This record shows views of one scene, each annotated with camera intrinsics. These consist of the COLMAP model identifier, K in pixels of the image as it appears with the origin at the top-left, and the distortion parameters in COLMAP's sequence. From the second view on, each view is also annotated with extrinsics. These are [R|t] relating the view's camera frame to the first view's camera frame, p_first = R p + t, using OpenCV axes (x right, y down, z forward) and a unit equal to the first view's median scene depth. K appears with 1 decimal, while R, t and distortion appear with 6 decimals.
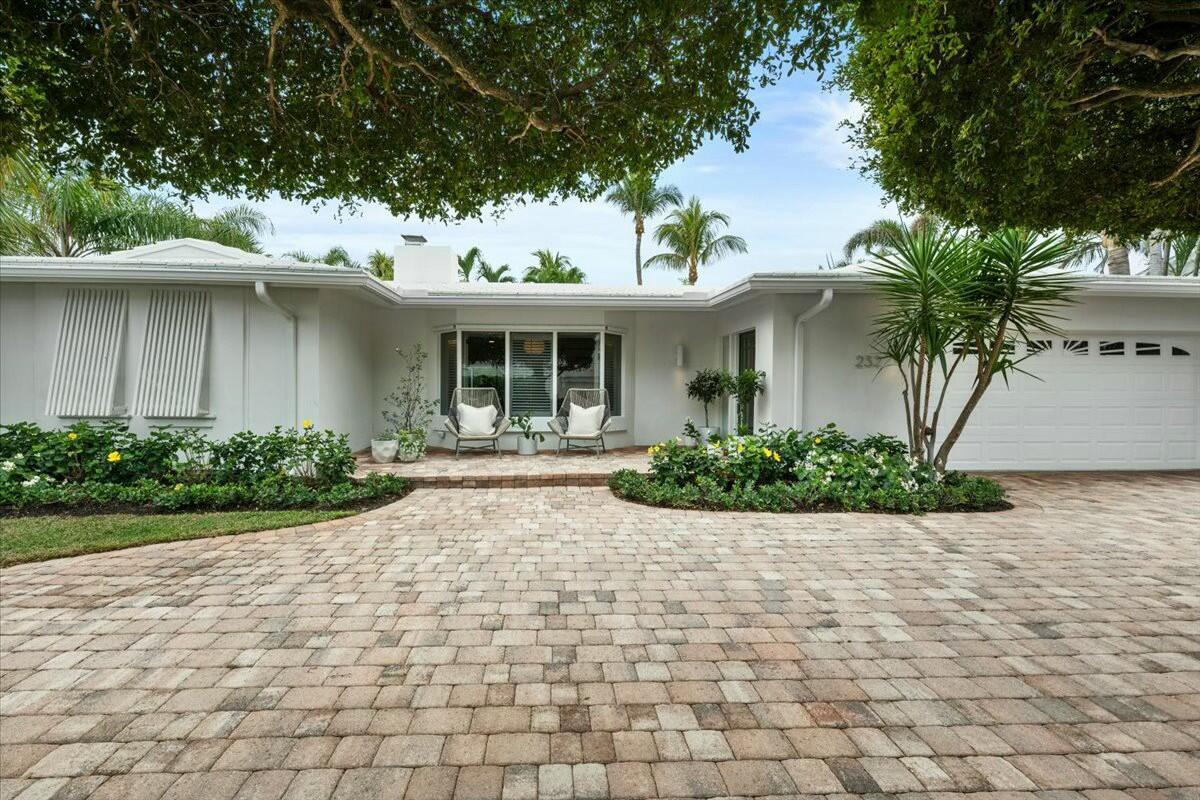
lens RADIAL K [[474.9, 0, 600.0], [0, 474.9, 400.0], [0, 0, 1]] dist [-0.000097, 0.000131]
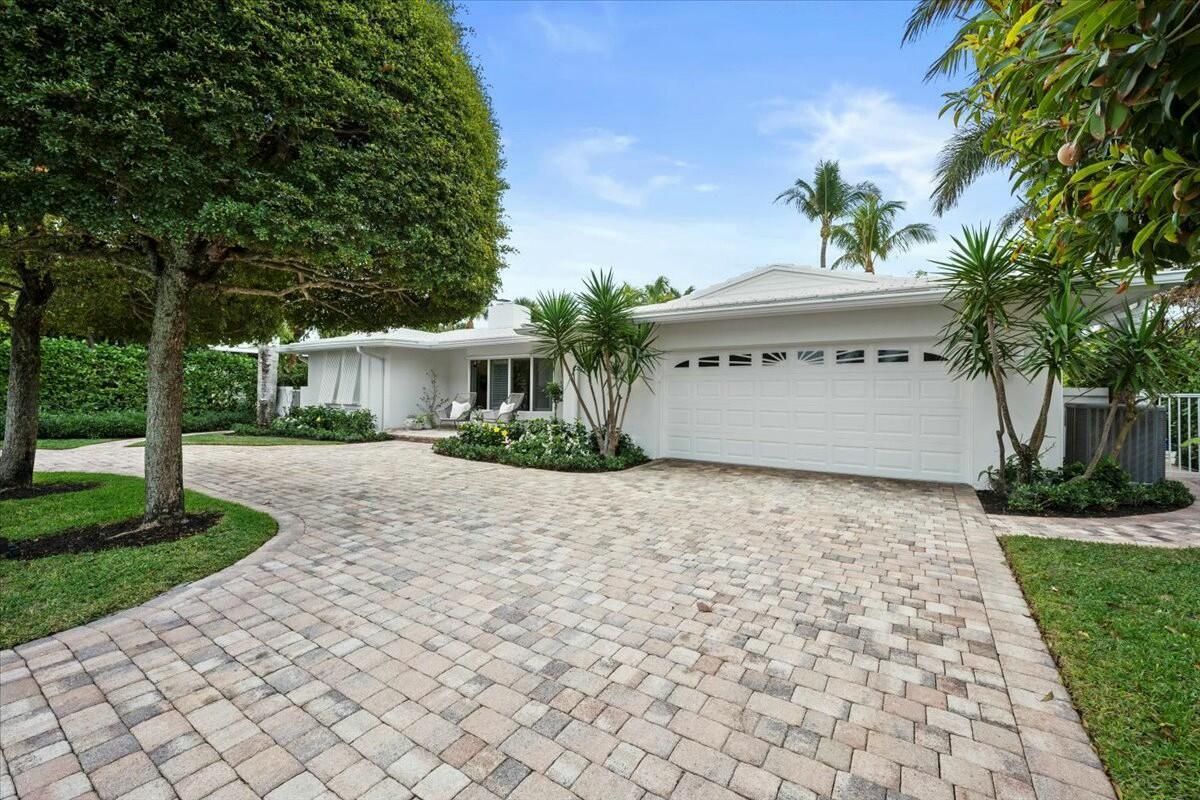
lens RADIAL K [[474.9, 0, 600.0], [0, 474.9, 400.0], [0, 0, 1]] dist [-0.000097, 0.000131]
pose [[0.818458, 0.011350, -0.574455, 0.415326], [-0.023802, 0.999616, -0.014161, 0.004489], [0.574074, 0.025264, 0.818414, -0.054190]]
